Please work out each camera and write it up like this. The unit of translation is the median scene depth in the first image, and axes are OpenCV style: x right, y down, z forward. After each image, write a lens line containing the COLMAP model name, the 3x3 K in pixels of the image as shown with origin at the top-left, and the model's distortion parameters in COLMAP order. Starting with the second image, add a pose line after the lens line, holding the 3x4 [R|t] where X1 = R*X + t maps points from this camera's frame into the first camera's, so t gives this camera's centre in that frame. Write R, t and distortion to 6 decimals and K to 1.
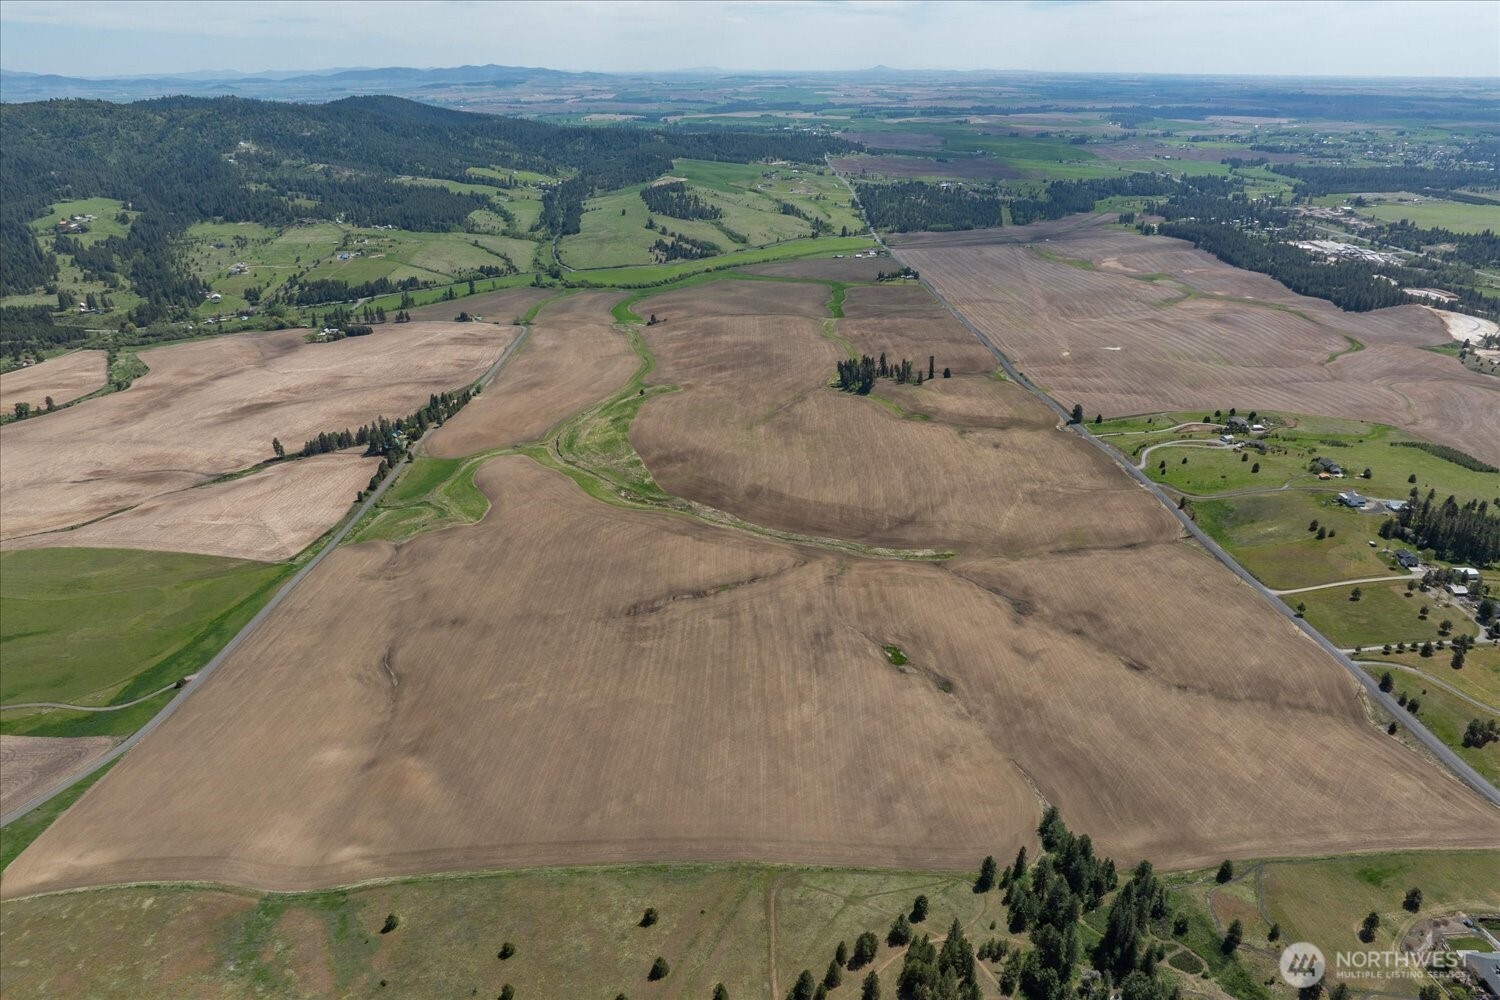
lens RADIAL K [[1052.5, 0, 753.4], [0, 1052.5, 480.5], [0, 0, 1]] dist [-0.038069, -0.001091]
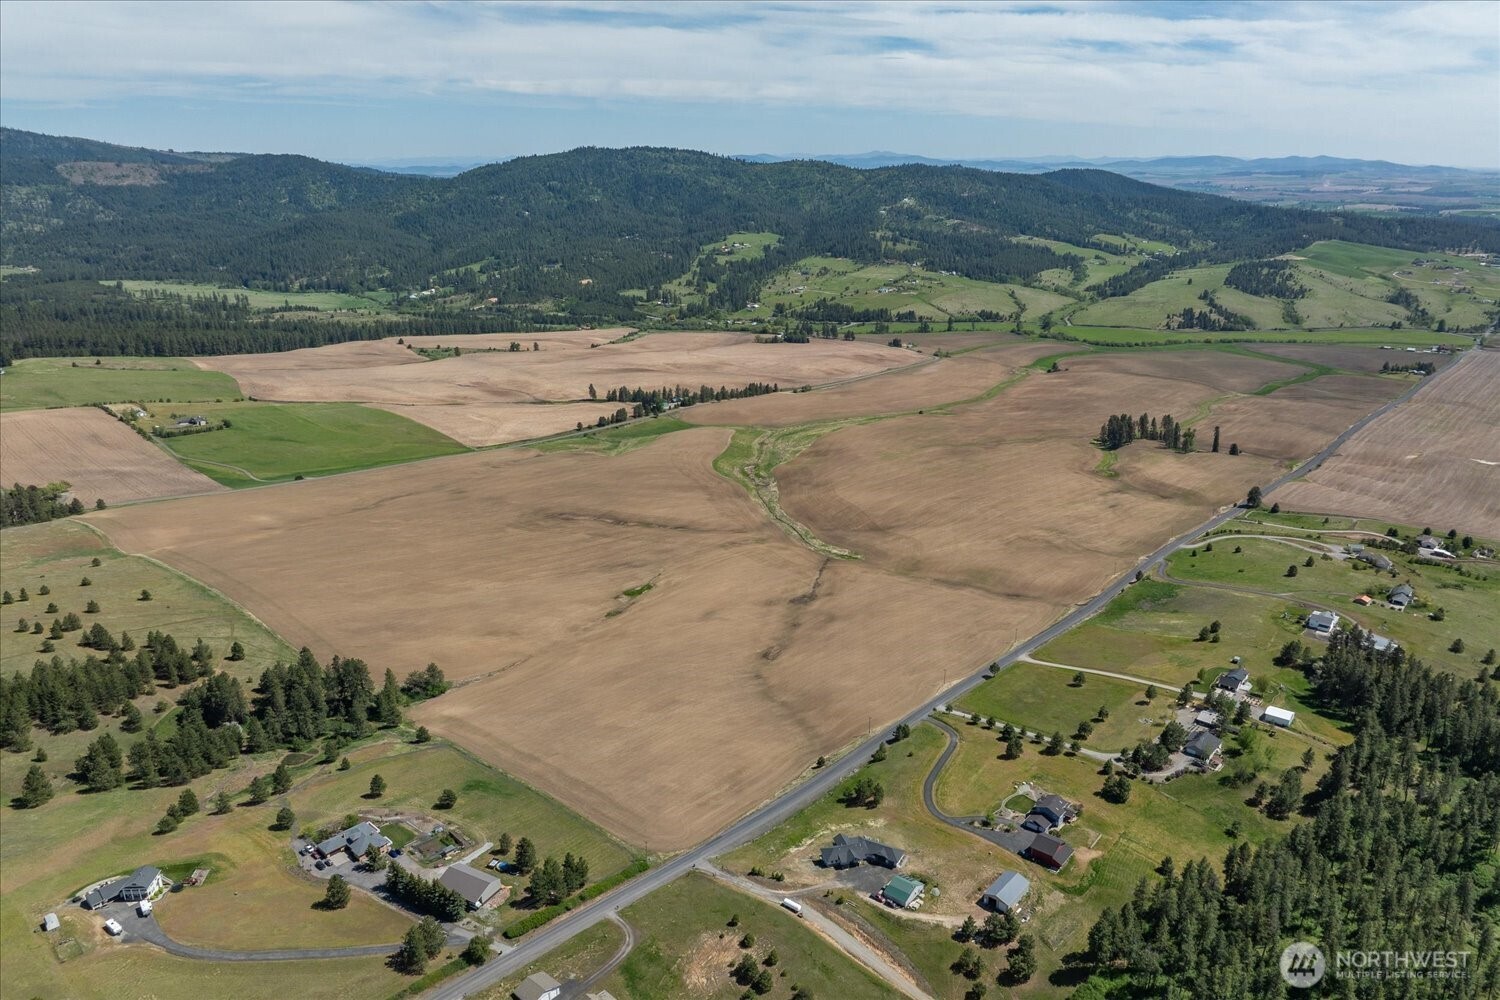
lens RADIAL K [[1062.1, 0, 750.0], [0, 1062.1, 500.0], [0, 0, 1]] dist [-0.042062, 0.007358]
pose [[0.737021, 0.210197, -0.642353, 0.620118], [-0.251745, 0.967397, 0.027714, 0.014738], [0.627236, 0.141283, 0.765908, 0.168119]]
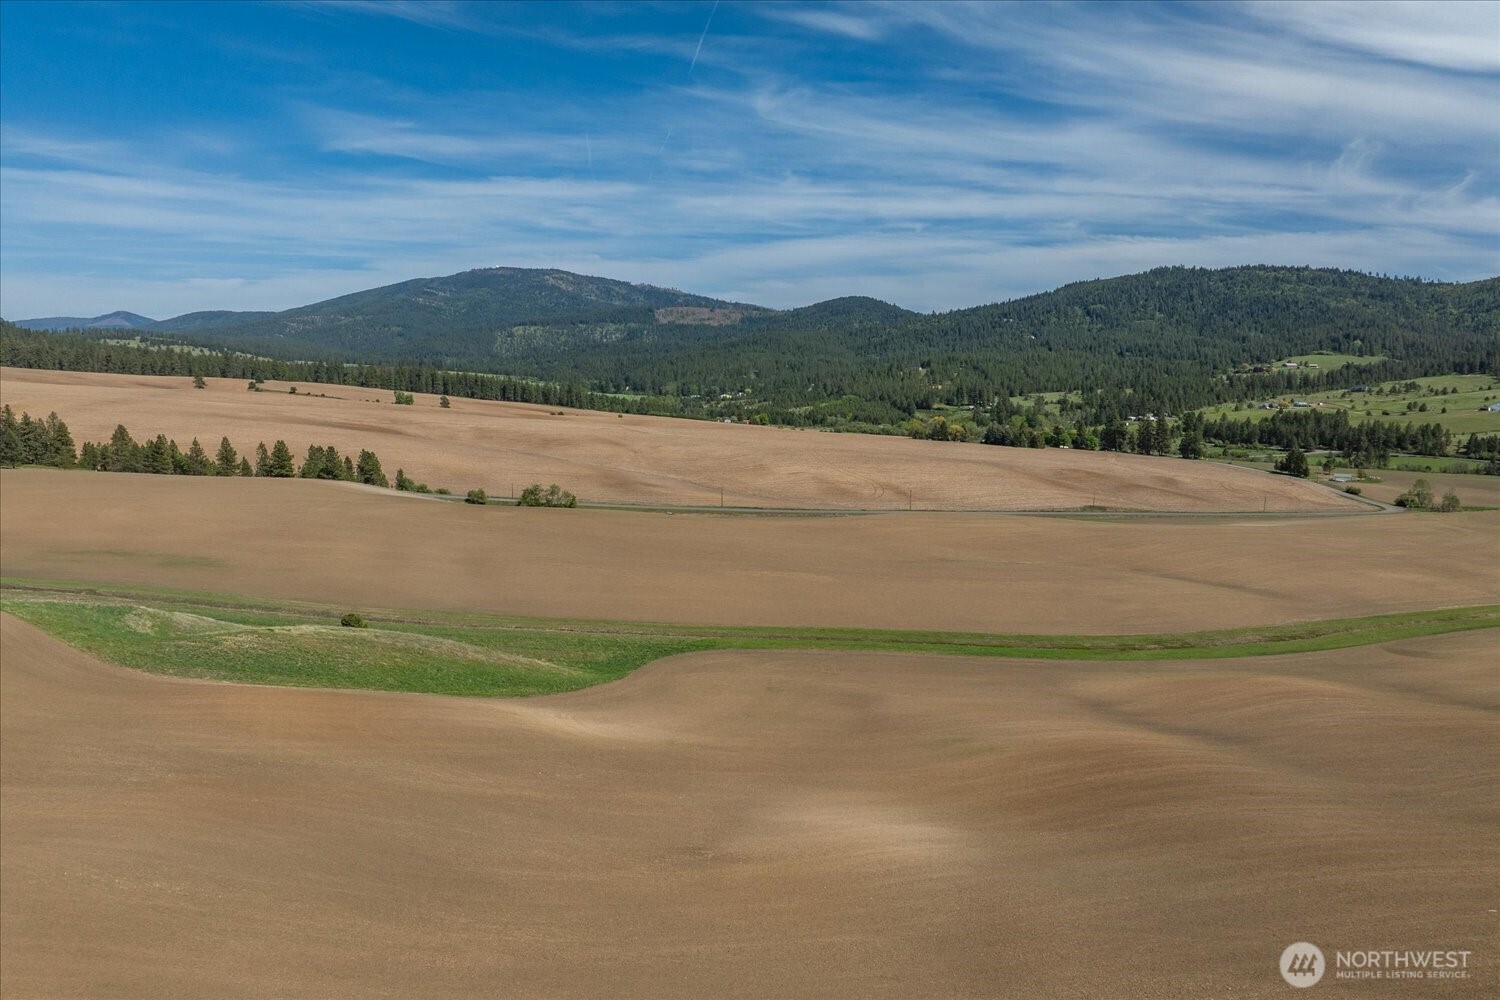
lens RADIAL K [[1050.8, 0, 753.3], [0, 1050.8, 497.7], [0, 0, 1]] dist [-0.040033, 0.000158]
pose [[0.131119, 0.122731, -0.983740, 0.058747], [-0.377853, 0.923591, 0.064864, -0.180375], [0.916534, 0.363205, 0.167475, 1.402146]]
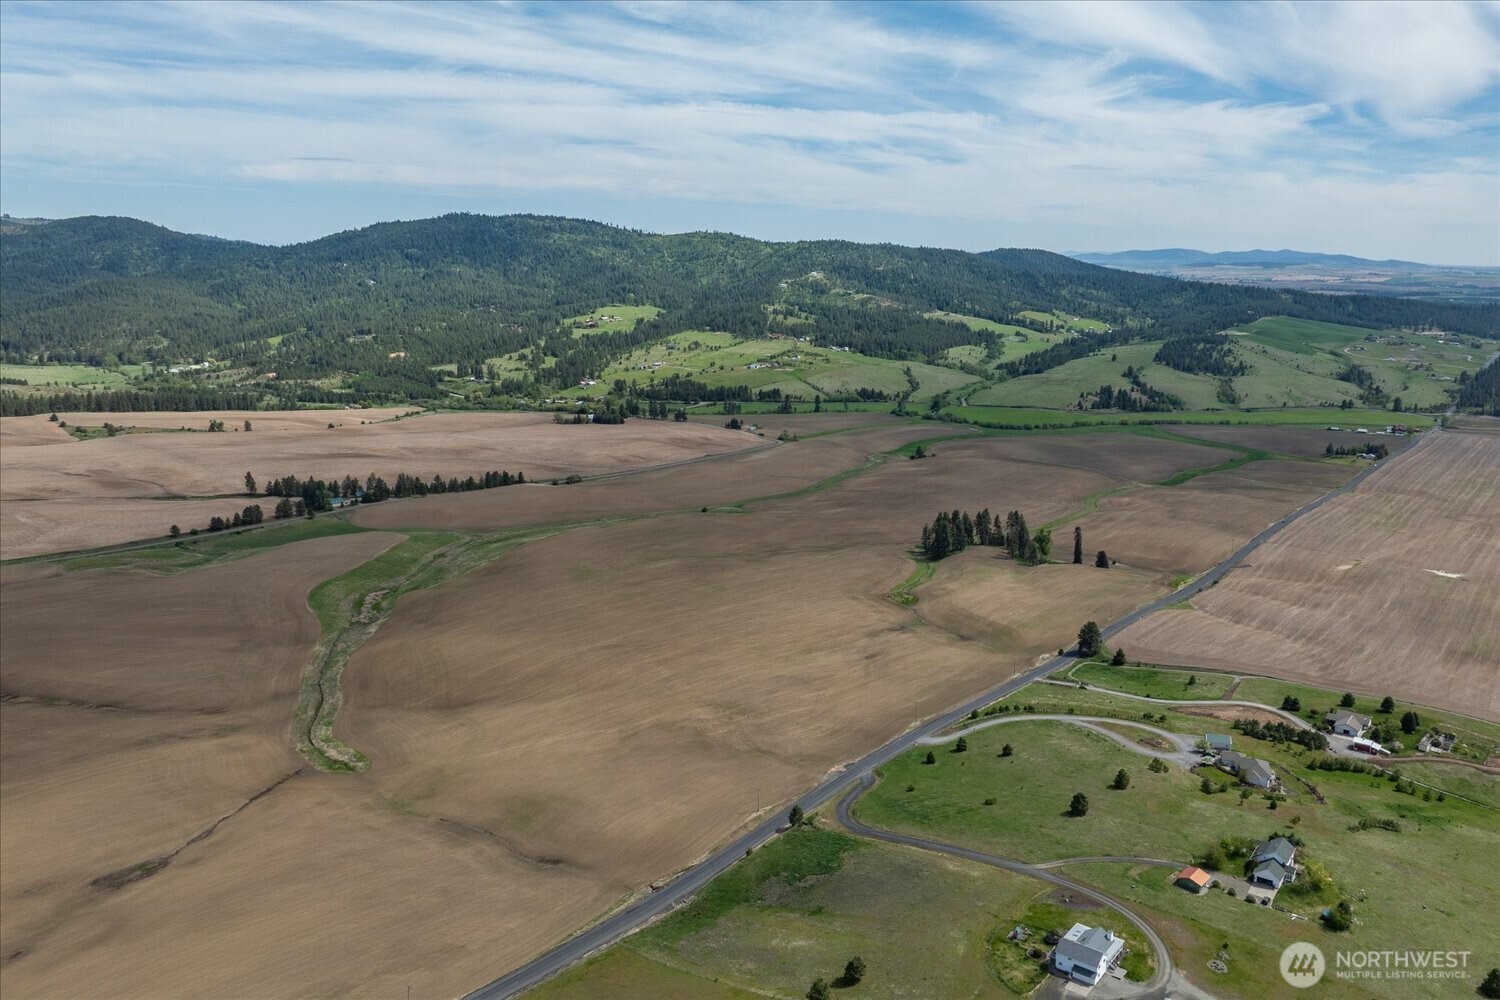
lens RADIAL K [[1139.7, 0, 810.4], [0, 1139.7, 422.8], [0, 0, 1]] dist [-0.005489, -0.085536]
pose [[0.791414, 0.104871, -0.602218, 0.595541], [-0.241861, 0.958501, -0.150930, -0.055598], [0.561398, 0.265101, 0.783935, 0.543157]]
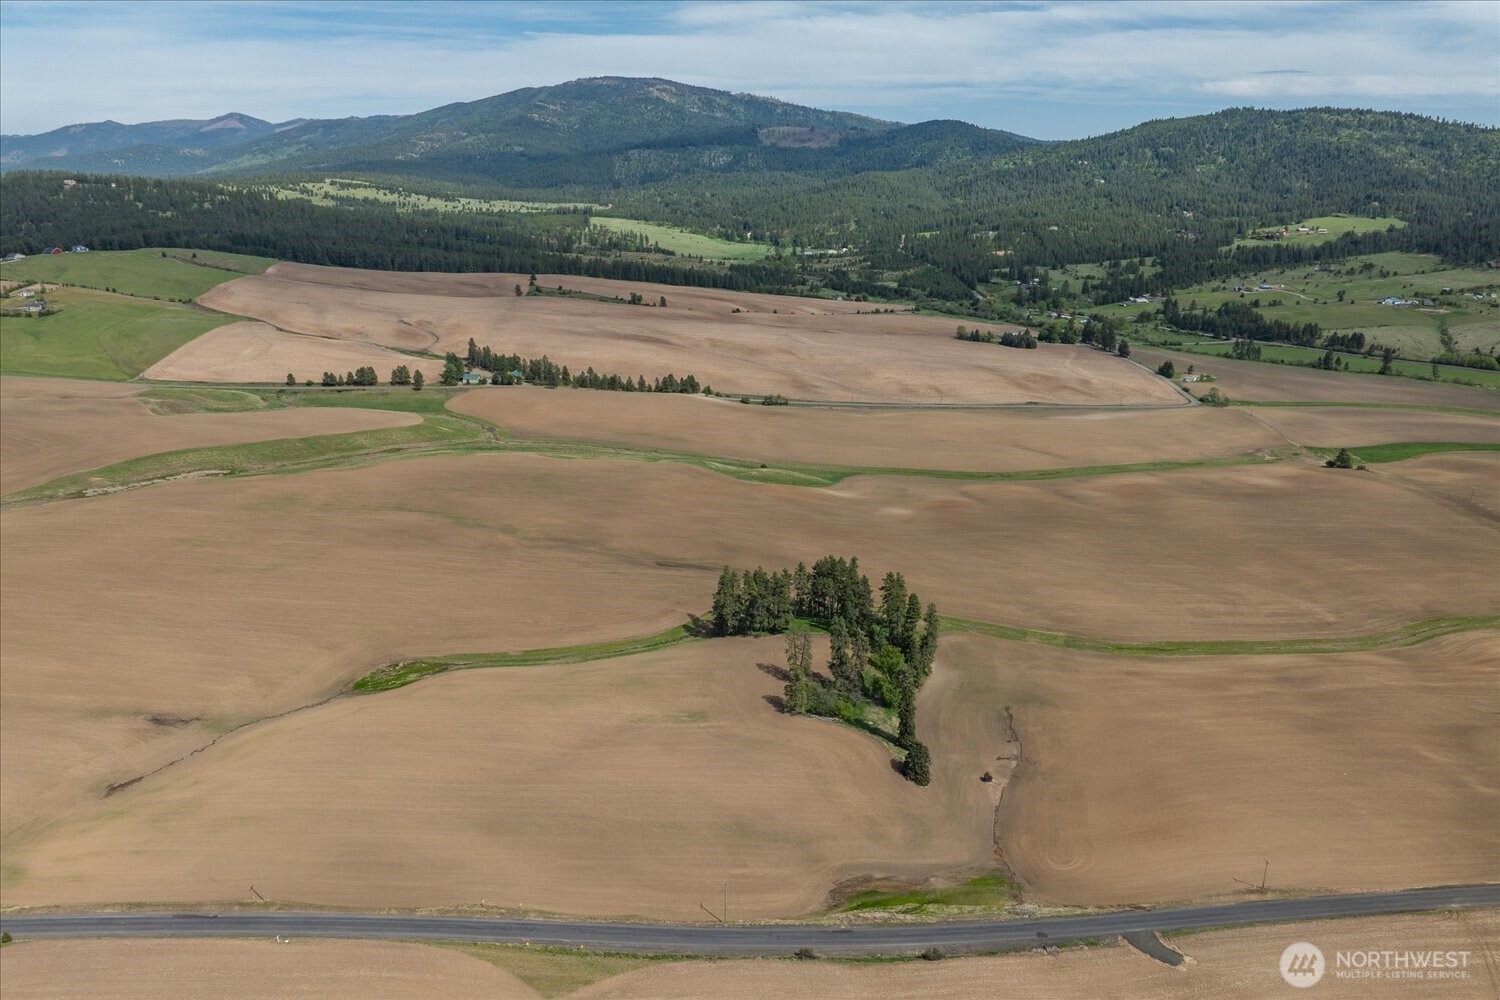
lens RADIAL K [[1056.0, 0, 751.7], [0, 1056.0, 495.8], [0, 0, 1]] dist [-0.048676, 0.016478]
pose [[0.047311, 0.312099, -0.948871, 0.553729], [-0.377702, 0.884996, 0.272257, -0.294018], [0.924718, 0.345509, 0.159751, 1.257683]]
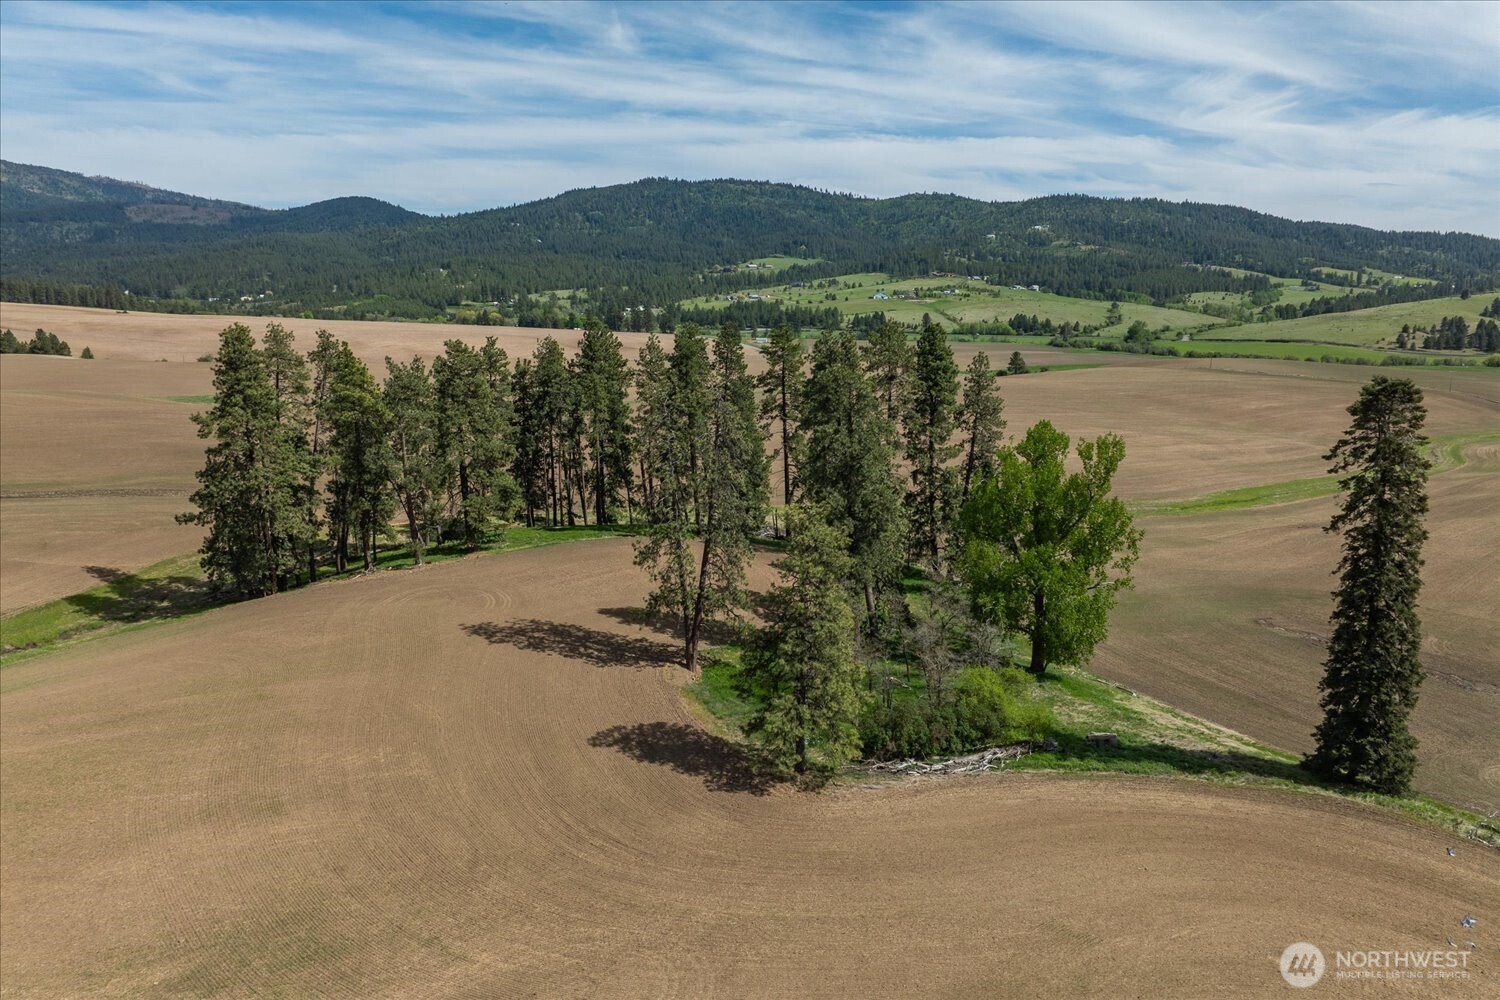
lens RADIAL K [[1052.5, 0, 753.4], [0, 1052.5, 480.5], [0, 0, 1]] dist [-0.038069, -0.001091]
pose [[0.556775, 0.164818, -0.814148, 0.266614], [-0.318846, 0.947443, -0.026248, -0.140668], [0.767033, 0.274203, 0.580064, 1.311042]]
